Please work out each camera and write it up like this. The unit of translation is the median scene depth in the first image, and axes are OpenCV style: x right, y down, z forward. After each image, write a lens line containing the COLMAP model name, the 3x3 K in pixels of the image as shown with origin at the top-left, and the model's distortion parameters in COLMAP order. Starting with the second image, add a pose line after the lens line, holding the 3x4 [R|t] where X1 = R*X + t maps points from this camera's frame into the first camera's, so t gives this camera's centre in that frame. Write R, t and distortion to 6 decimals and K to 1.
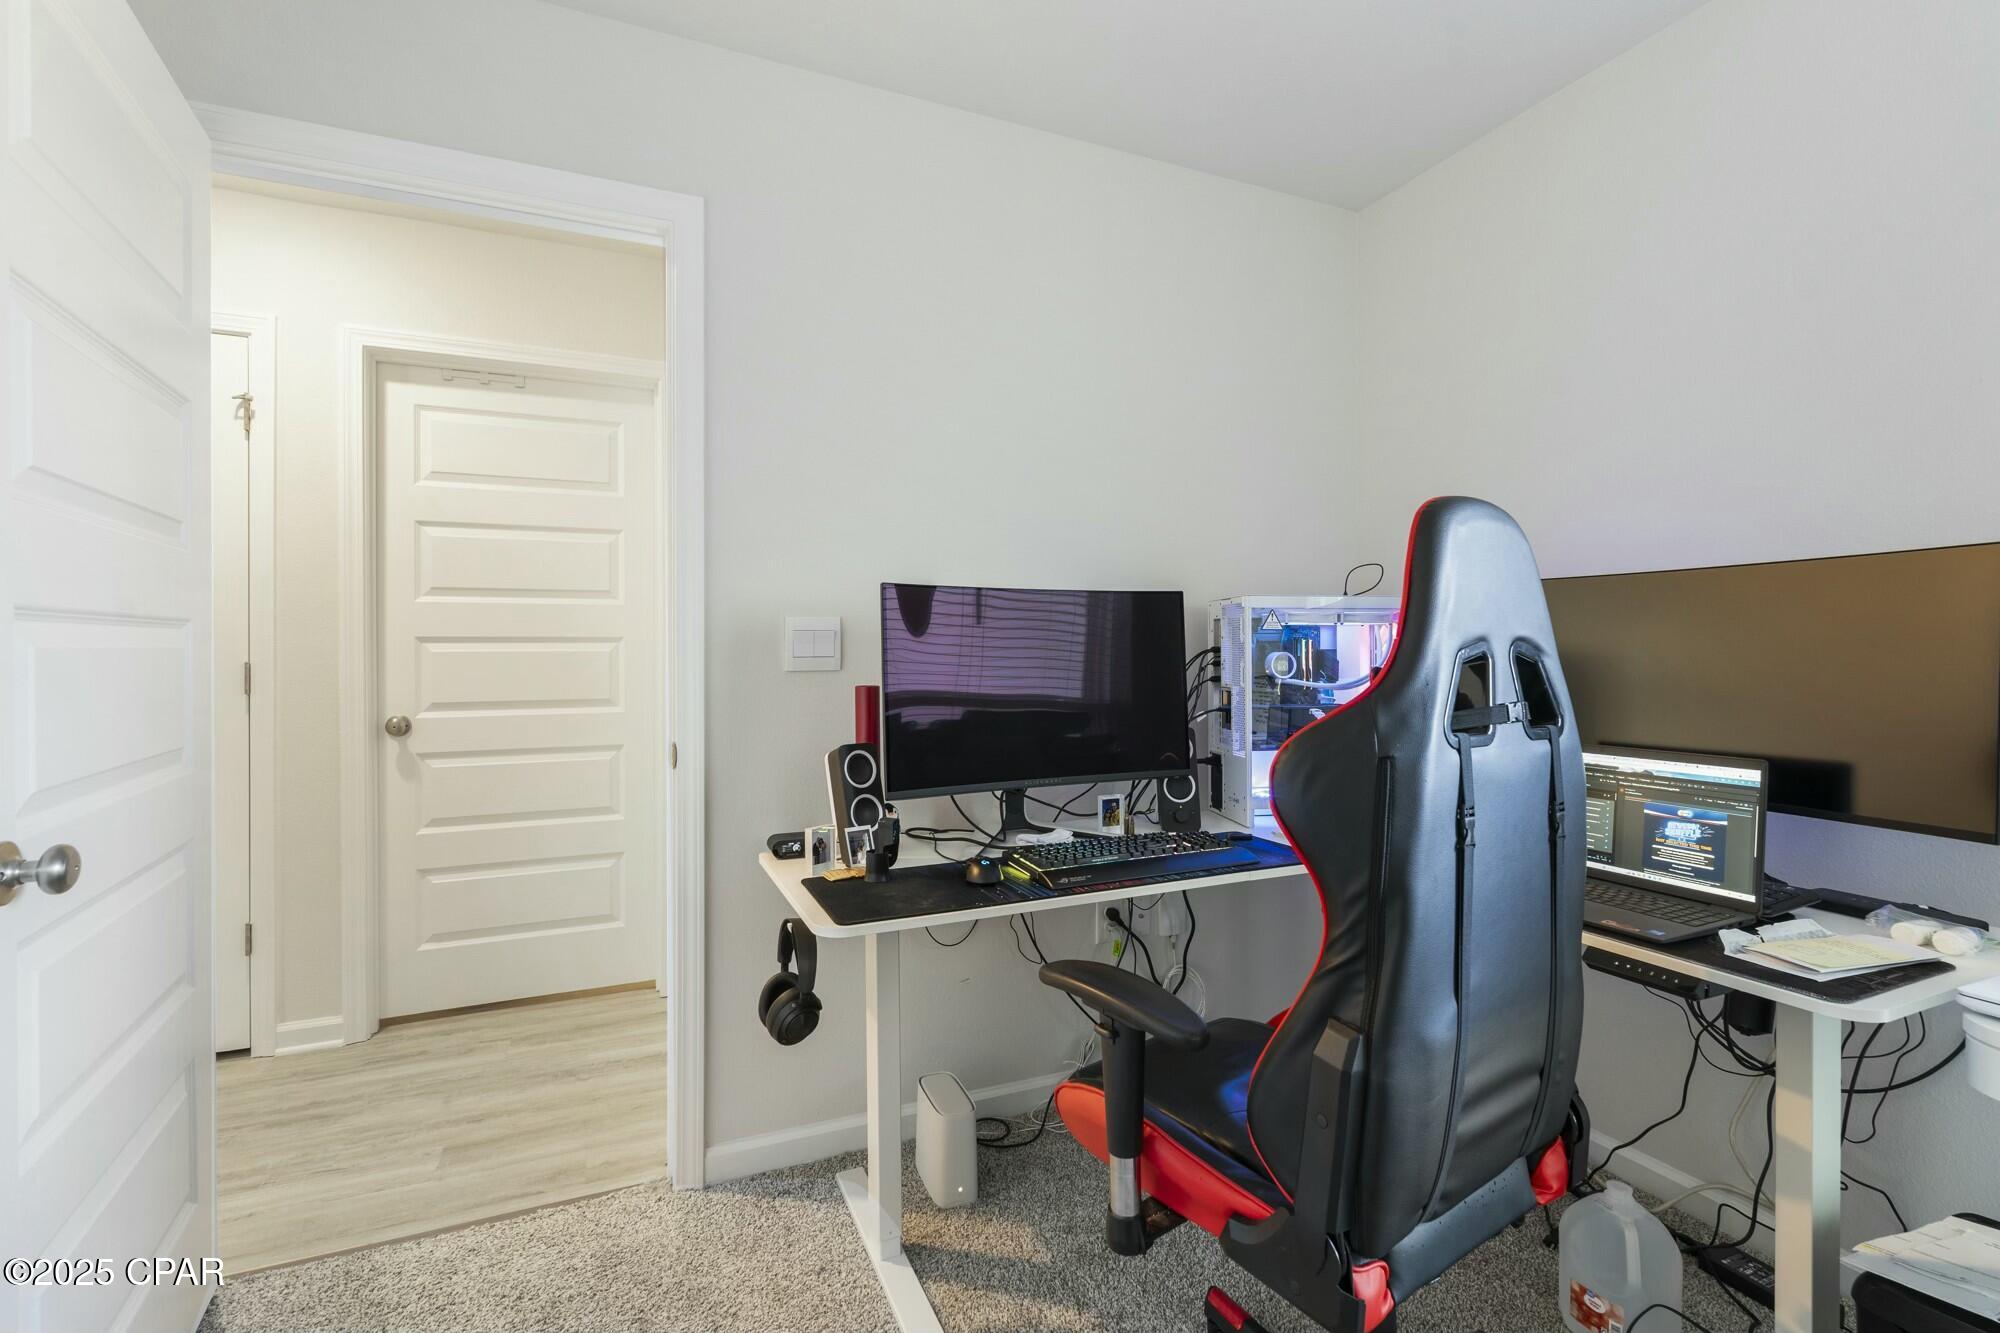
lens RADIAL K [[880.3, 0, 1002.1], [0, 880.3, 660.3], [0, 0, 1]] dist [-0.001761, -0.000197]
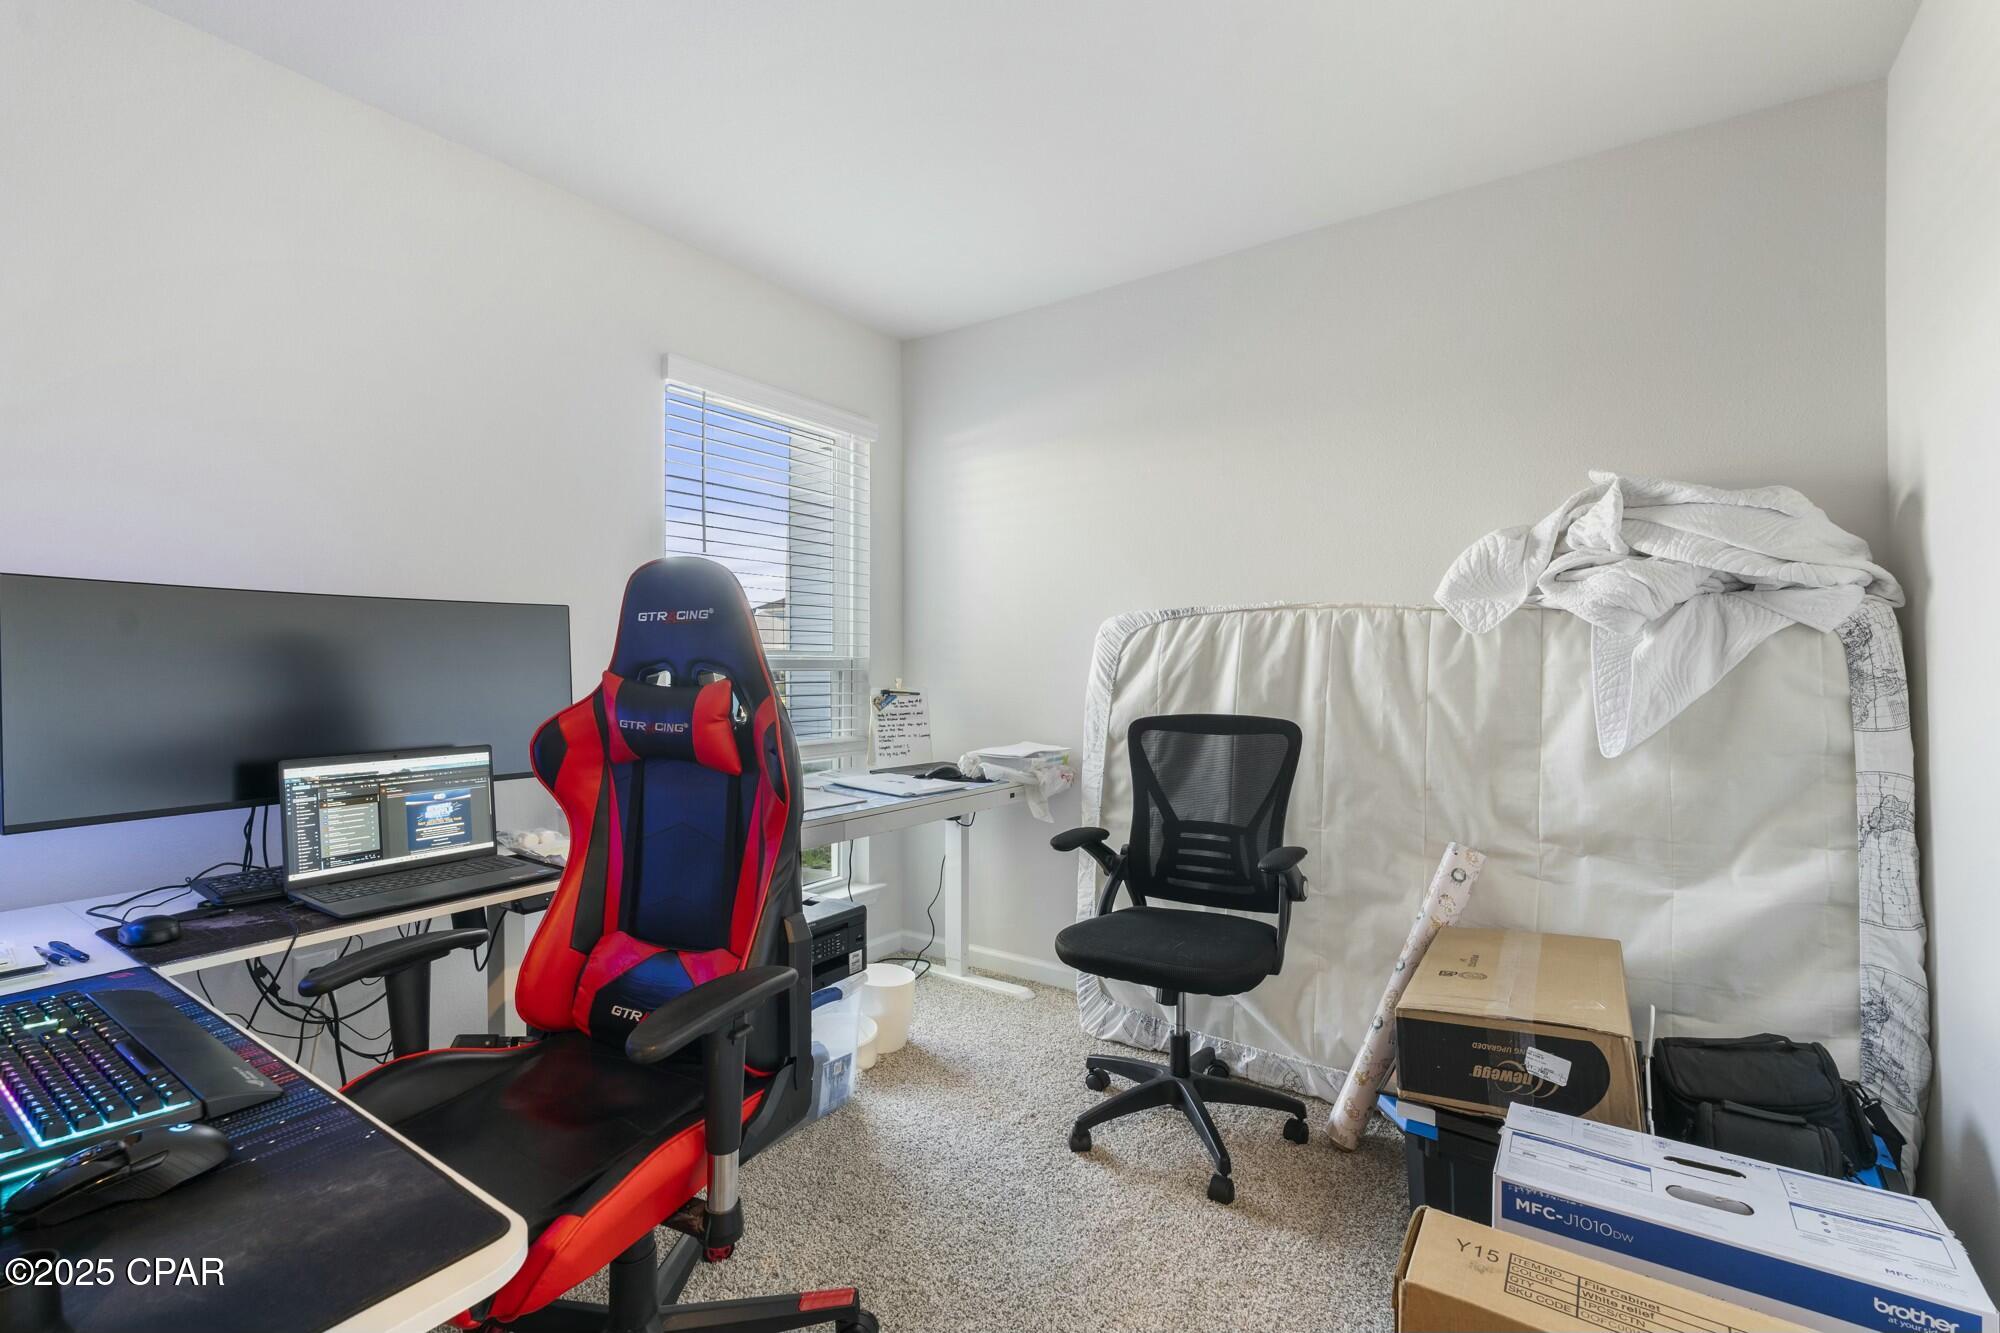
lens RADIAL K [[880.3, 0, 1002.4], [0, 880.3, 659.0], [0, 0, 1]] dist [-0.001761, -0.000197]
pose [[-0.514738, 0.000847, 0.857347, -0.706523], [0.008290, 0.999958, 0.003990, -0.020674], [-0.857307, 0.009161, -0.514724, 0.944065]]
